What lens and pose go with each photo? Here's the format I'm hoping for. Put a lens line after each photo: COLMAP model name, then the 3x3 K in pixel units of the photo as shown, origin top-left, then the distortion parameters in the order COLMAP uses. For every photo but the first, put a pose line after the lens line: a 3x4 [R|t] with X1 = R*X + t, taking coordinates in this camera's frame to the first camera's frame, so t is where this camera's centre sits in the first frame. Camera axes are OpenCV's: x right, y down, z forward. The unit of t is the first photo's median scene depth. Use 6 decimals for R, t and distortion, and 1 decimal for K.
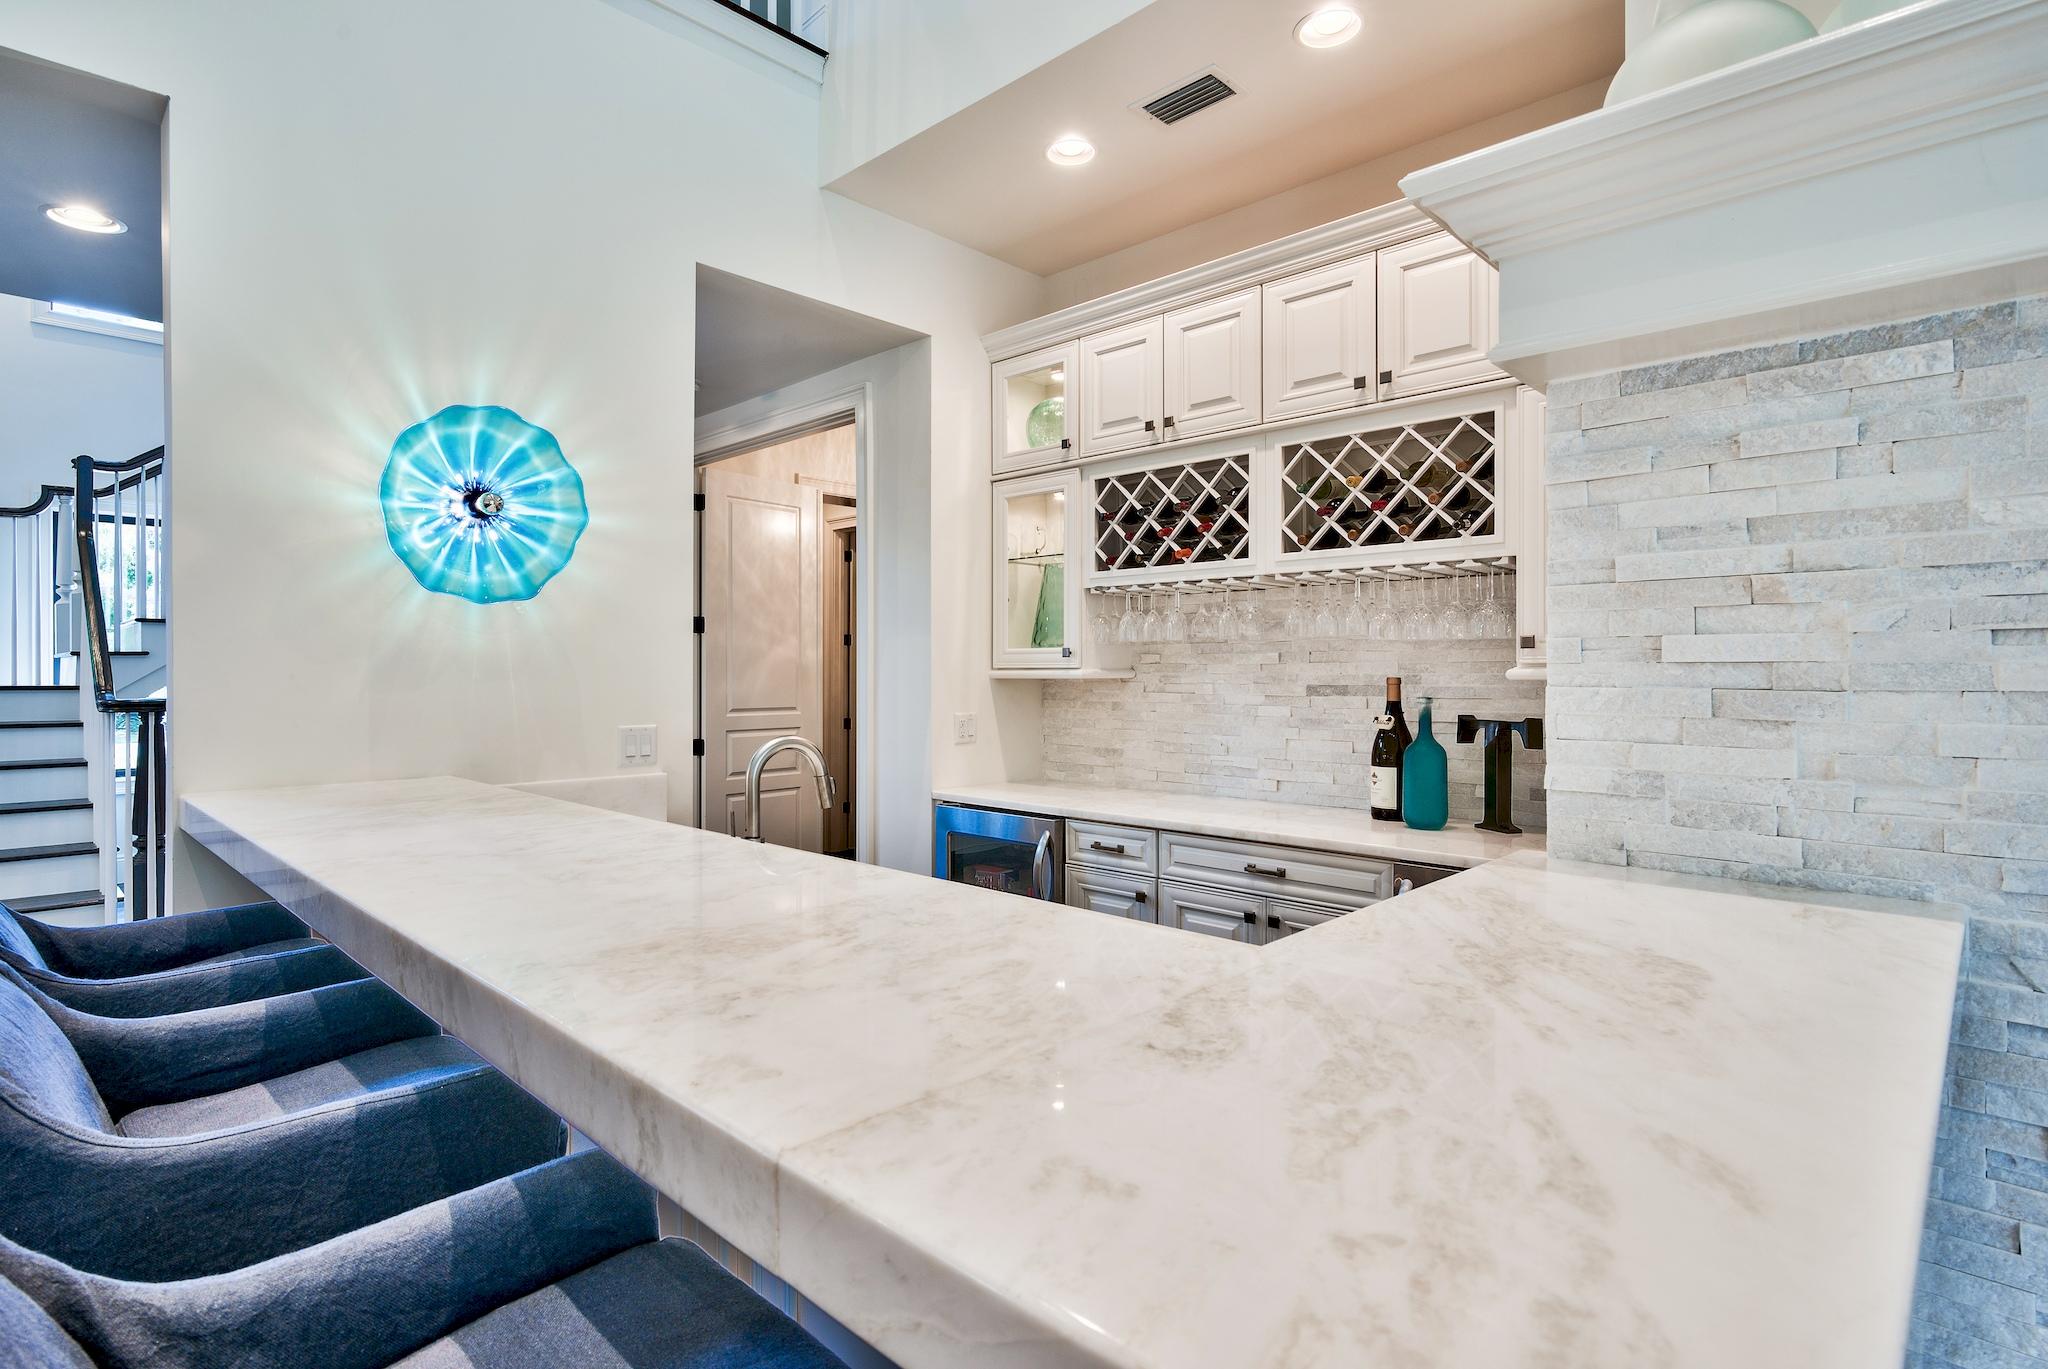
lens RADIAL K [[1034.9, 0, 1037.1], [0, 1034.9, 674.0], [0, 0, 1]] dist [-0.001874, -0.001058]
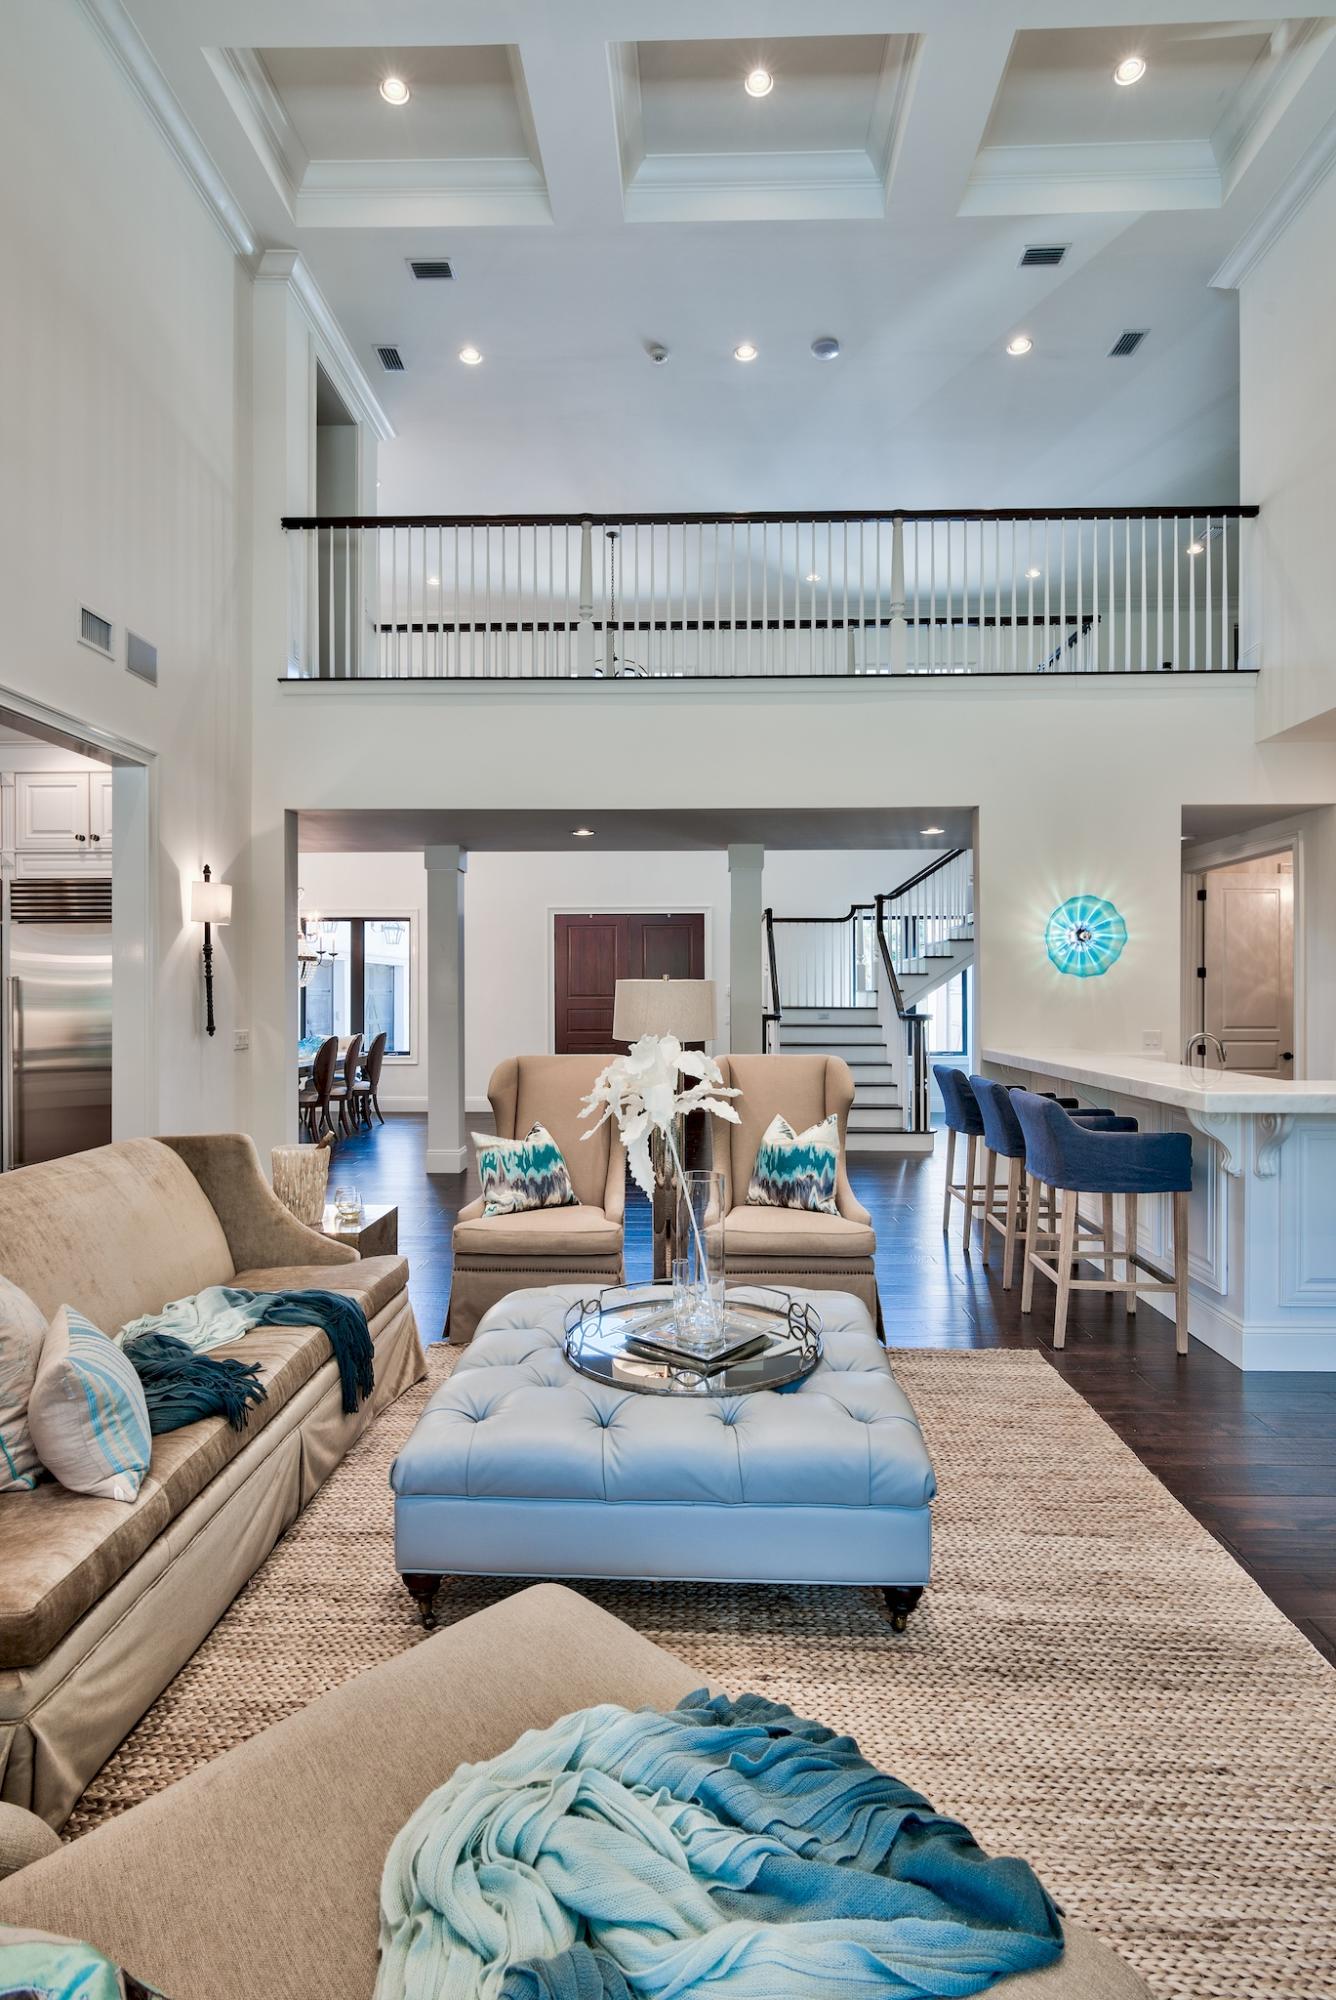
lens RADIAL K [[1010.6, 0, 659.3], [0, 1010.6, 993.7], [0, 0, 1]] dist [-0.001874, -0.001058]
pose [[0.657967, 0.002404, -0.753043, 0.544761], [-0.002585, 0.999996, 0.000934, -0.027345], [0.753042, 0.001332, 0.657971, -1.199364]]
